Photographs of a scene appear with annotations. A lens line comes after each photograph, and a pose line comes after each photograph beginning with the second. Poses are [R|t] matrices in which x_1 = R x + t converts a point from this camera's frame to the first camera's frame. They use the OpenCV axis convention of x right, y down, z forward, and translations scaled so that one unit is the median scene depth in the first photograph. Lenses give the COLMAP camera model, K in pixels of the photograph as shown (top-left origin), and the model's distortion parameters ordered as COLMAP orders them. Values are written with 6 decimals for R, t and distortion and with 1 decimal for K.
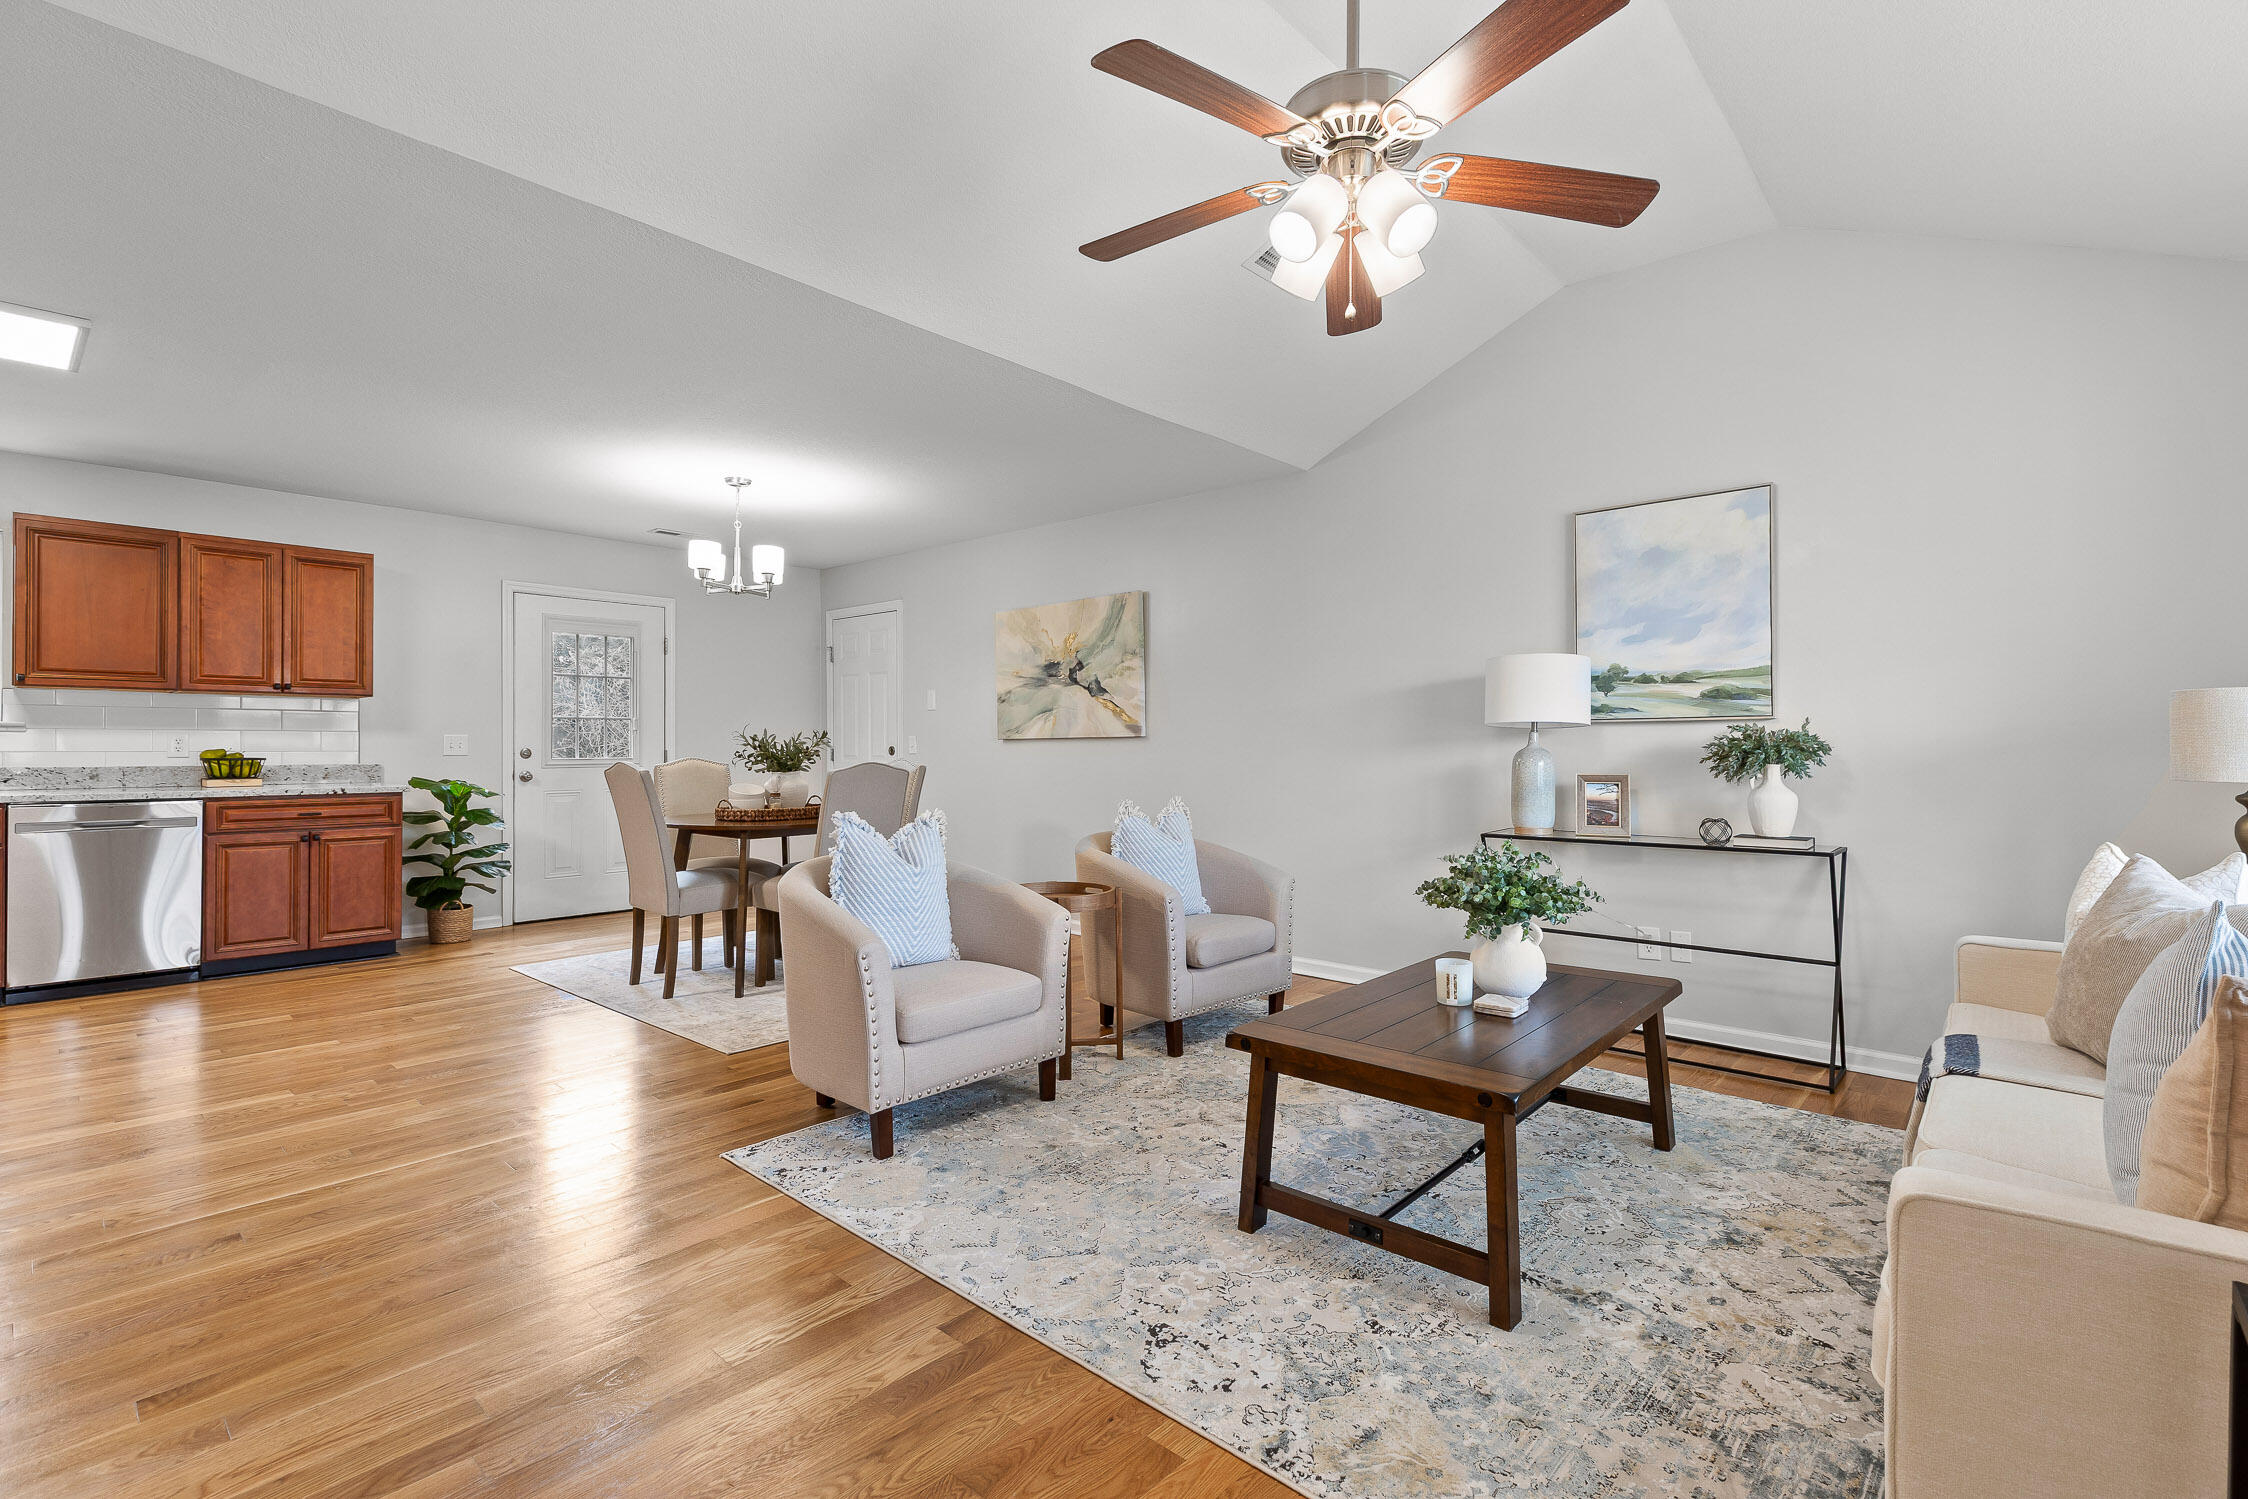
lens RADIAL K [[1025.3, 0, 1136.3], [0, 1025.3, 741.3], [0, 0, 1]] dist [0.003989, -0.000982]
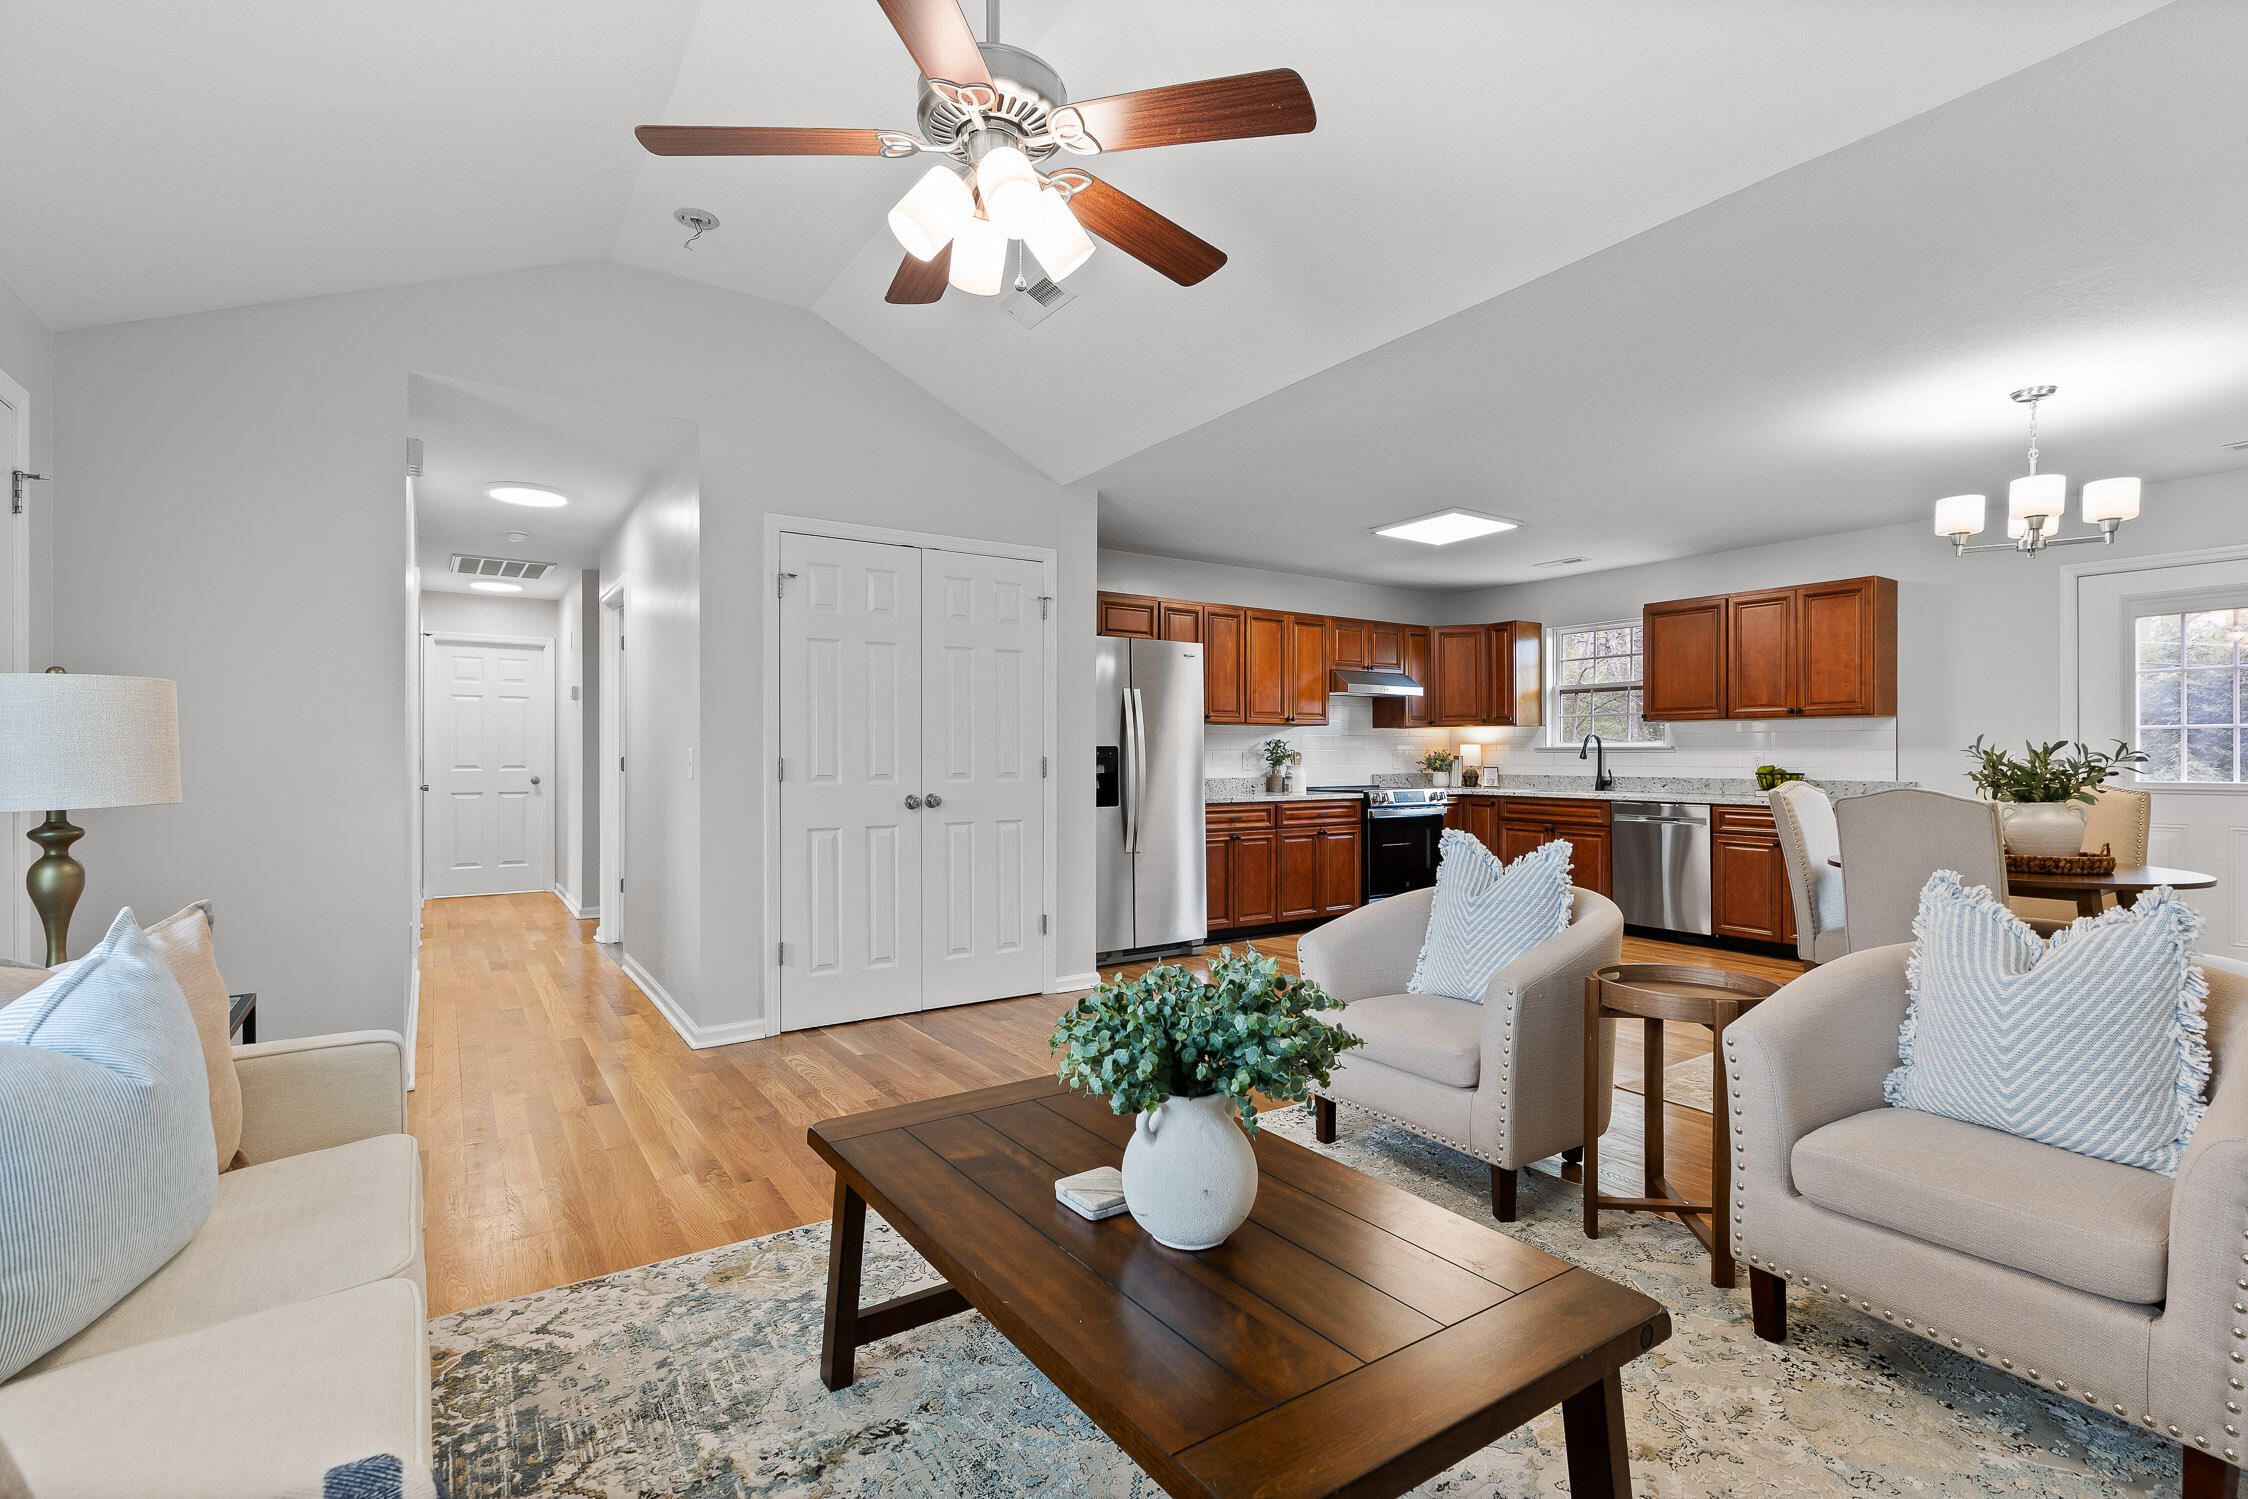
lens RADIAL K [[1025.3, 0, 1130.8], [0, 1025.3, 766.7], [0, 0, 1]] dist [0.003989, -0.000982]
pose [[-0.248304, 0.005895, -0.968664, 0.469539], [0.001458, 0.999983, 0.005712, 0.001478], [0.968681, 0.000006, -0.248308, 0.586829]]
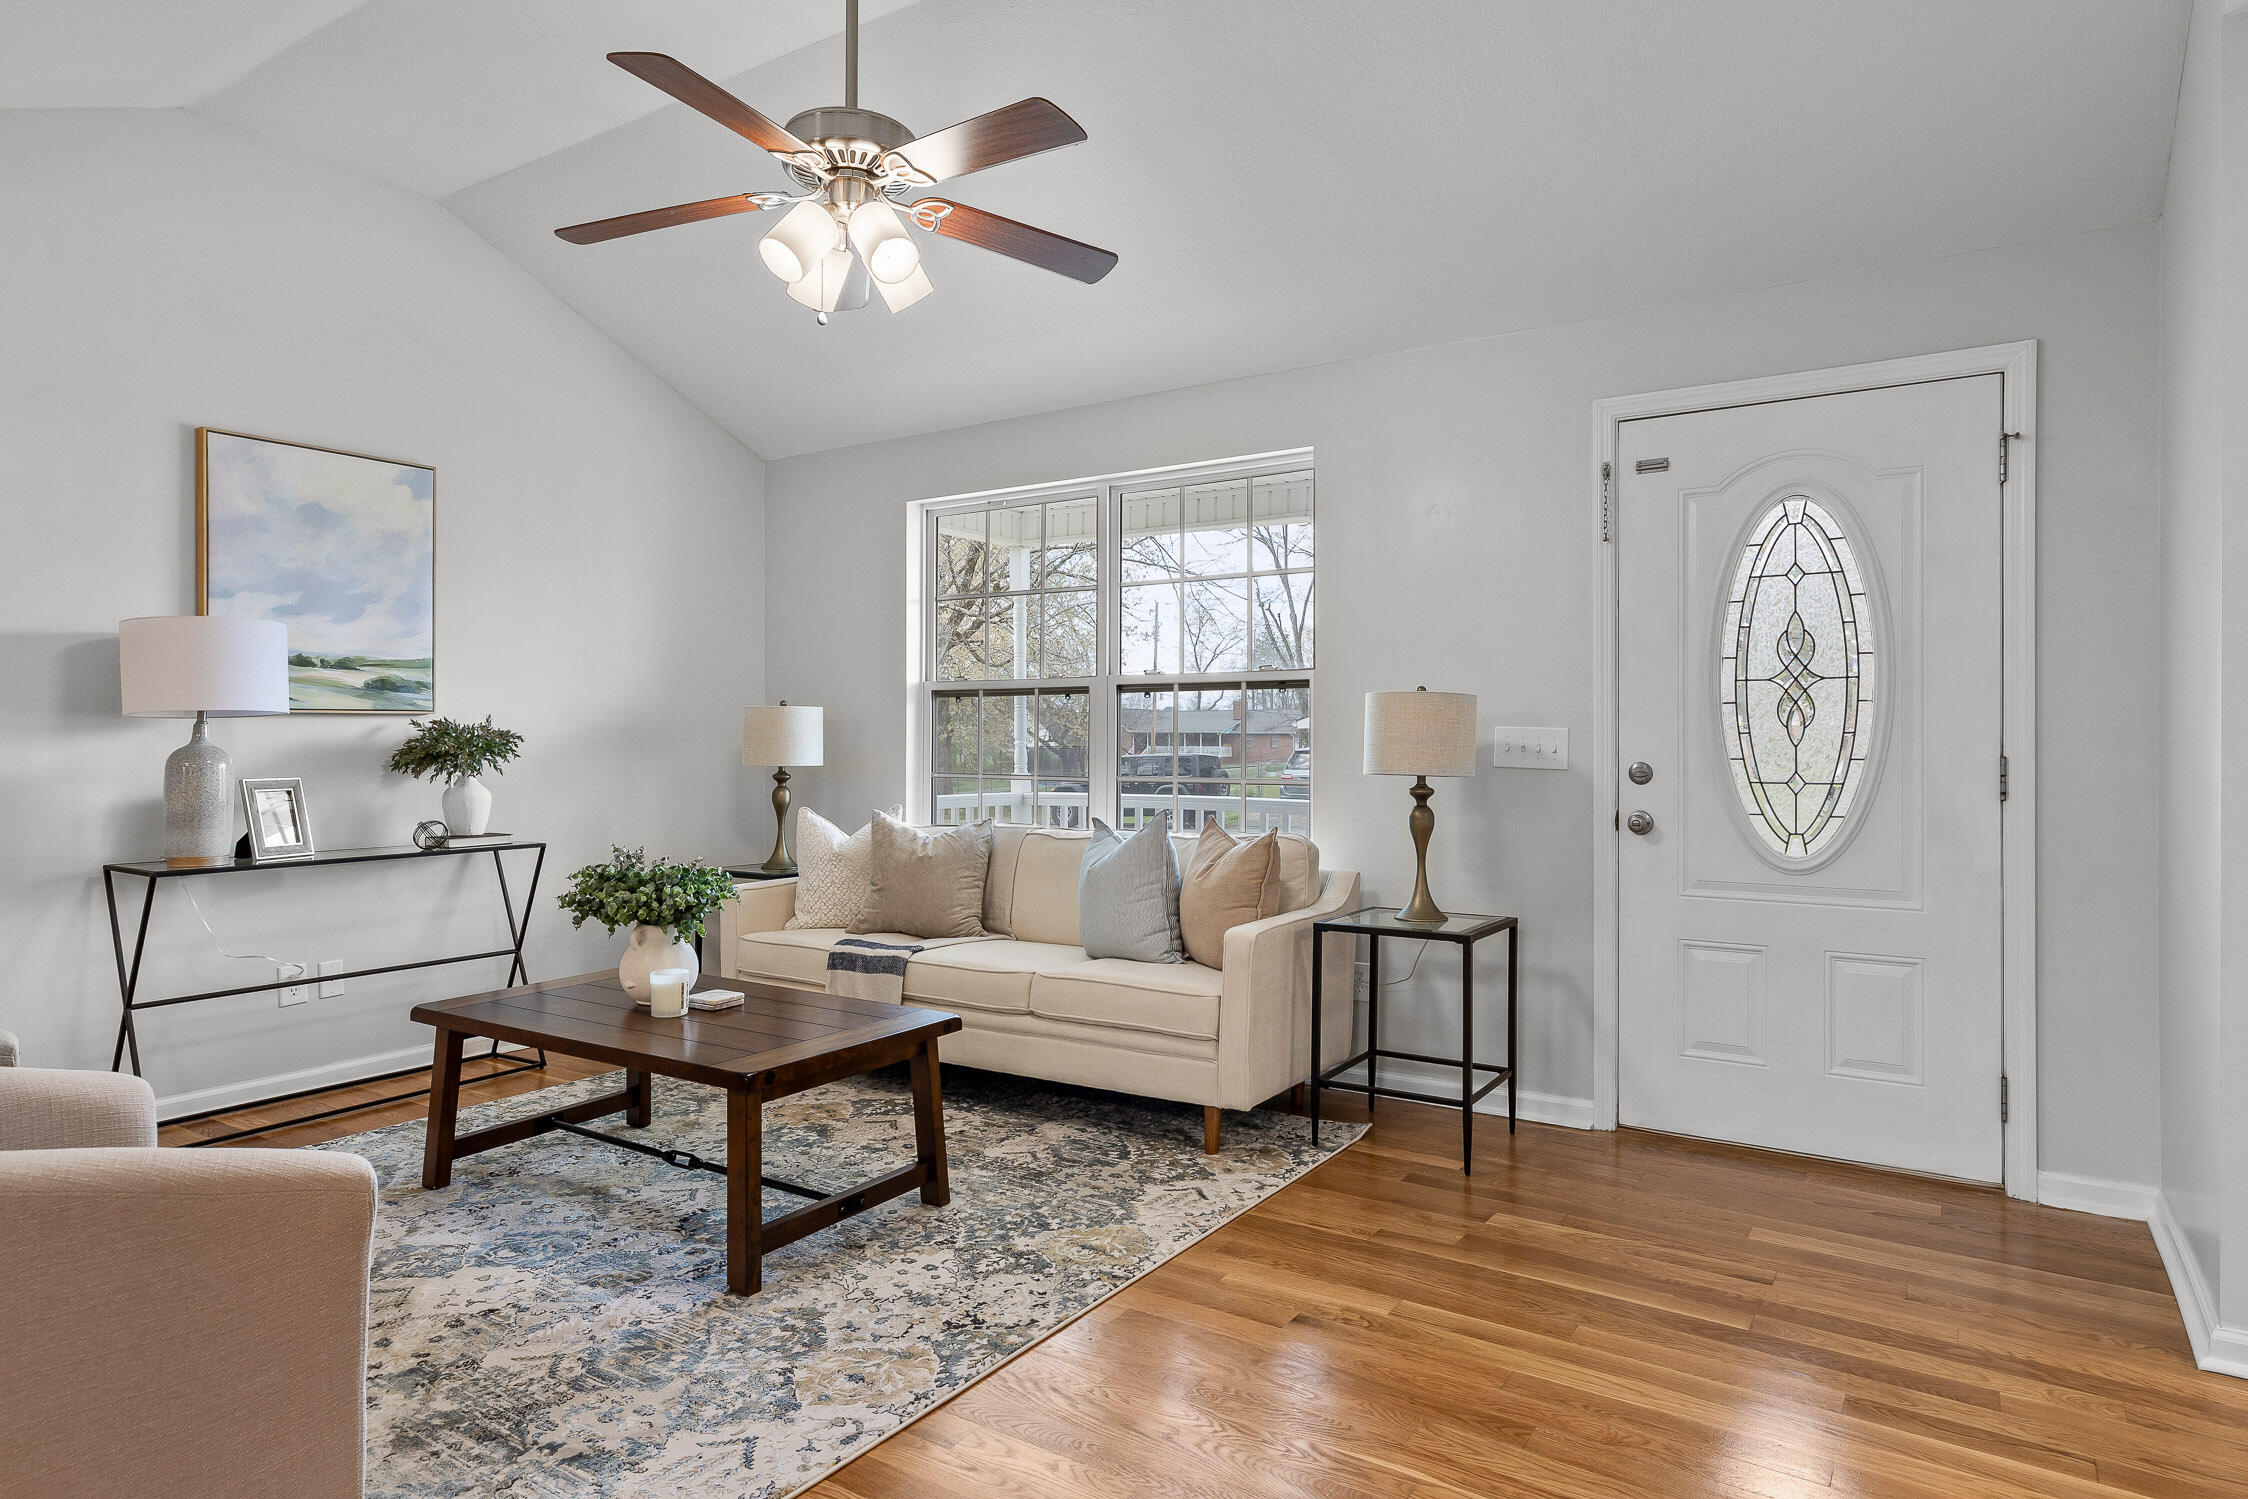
lens RADIAL K [[1293.8, 0, 1130.4], [0, 1293.8, 733.6], [0, 0, 1]] dist [0.014661, 0.000411]
pose [[-0.148262, -0.001362, 0.988947, -0.493346], [-0.004659, 0.999989, 0.000679, -0.005459], [-0.988937, -0.004507, -0.148267, 0.394947]]
